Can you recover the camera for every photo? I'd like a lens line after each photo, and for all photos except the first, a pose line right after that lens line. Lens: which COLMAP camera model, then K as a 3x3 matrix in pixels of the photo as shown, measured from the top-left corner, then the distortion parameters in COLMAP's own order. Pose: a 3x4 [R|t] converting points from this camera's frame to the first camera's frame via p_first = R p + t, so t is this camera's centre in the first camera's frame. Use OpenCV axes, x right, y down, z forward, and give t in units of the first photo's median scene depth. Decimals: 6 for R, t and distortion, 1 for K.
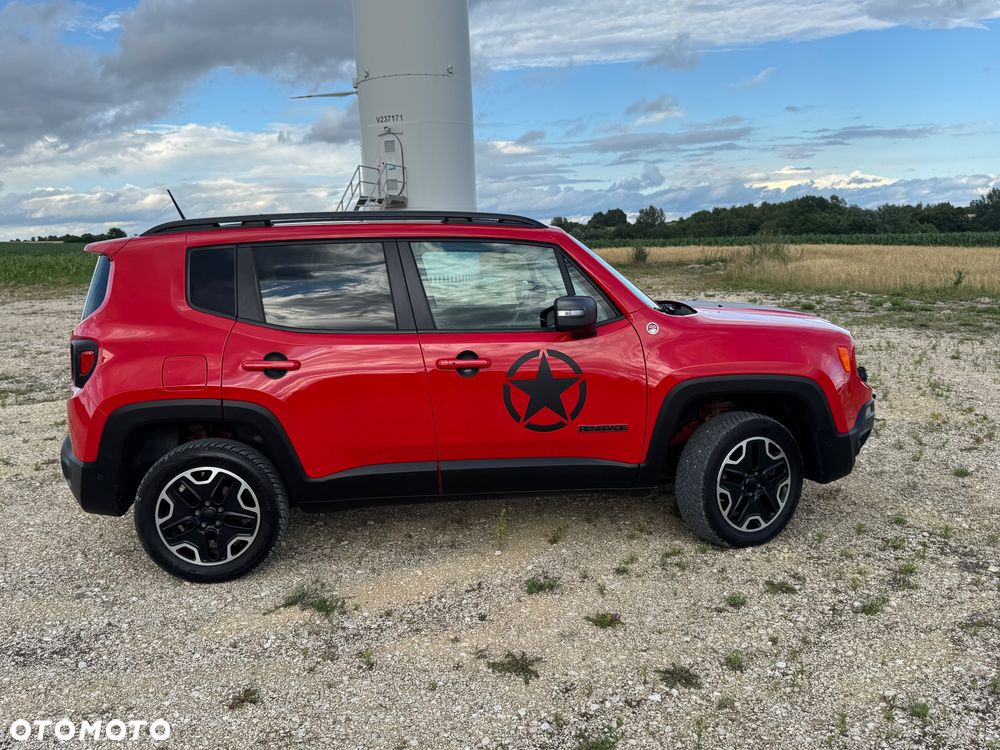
lens RADIAL K [[850.6, 0, 493.7], [0, 850.6, 396.9], [0, 0, 1]] dist [0.146166, -0.278516]
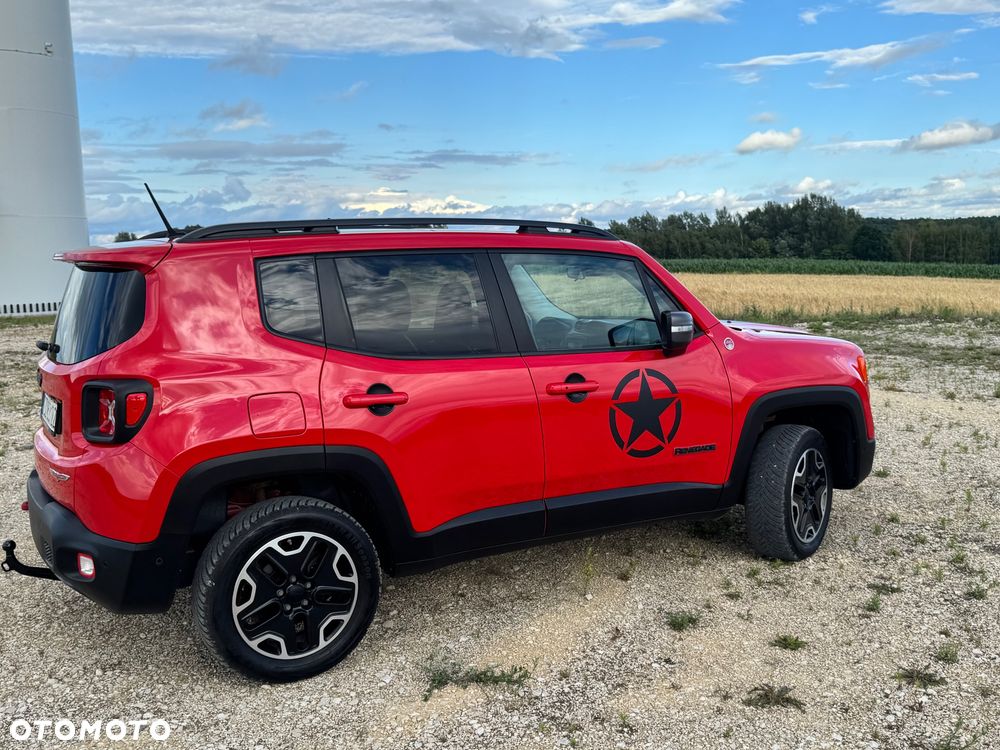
lens RADIAL K [[972.6, 0, 501.1], [0, 972.6, 394.2], [0, 0, 1]] dist [0.149088, -0.313262]
pose [[0.908541, -0.047060, 0.415138, -0.526902], [0.067041, 0.997182, -0.033680, -0.002301], [-0.412383, 0.058431, 0.909135, 0.092449]]
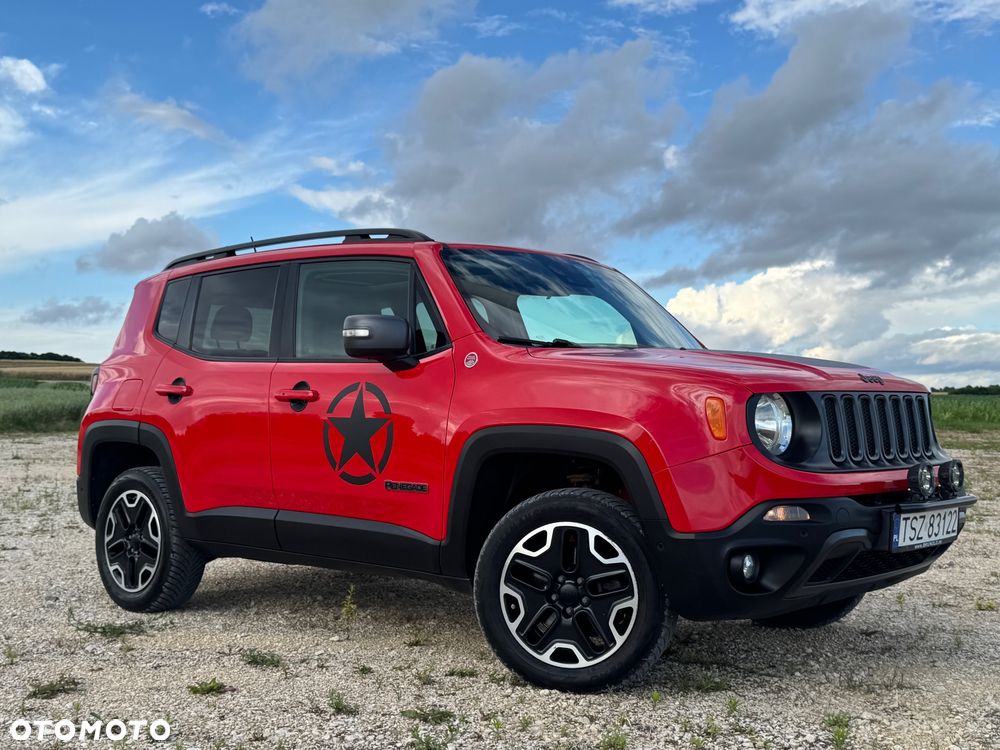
lens RADIAL K [[1191.7, 0, 524.7], [0, 1191.7, 397.7], [0, 0, 1]] dist [0.105259, -0.034203]
pose [[0.699961, 0.026506, -0.713689, 0.983285], [-0.151323, 0.982126, -0.111936, 0.063258], [0.697966, 0.186349, 0.691461, 0.318896]]
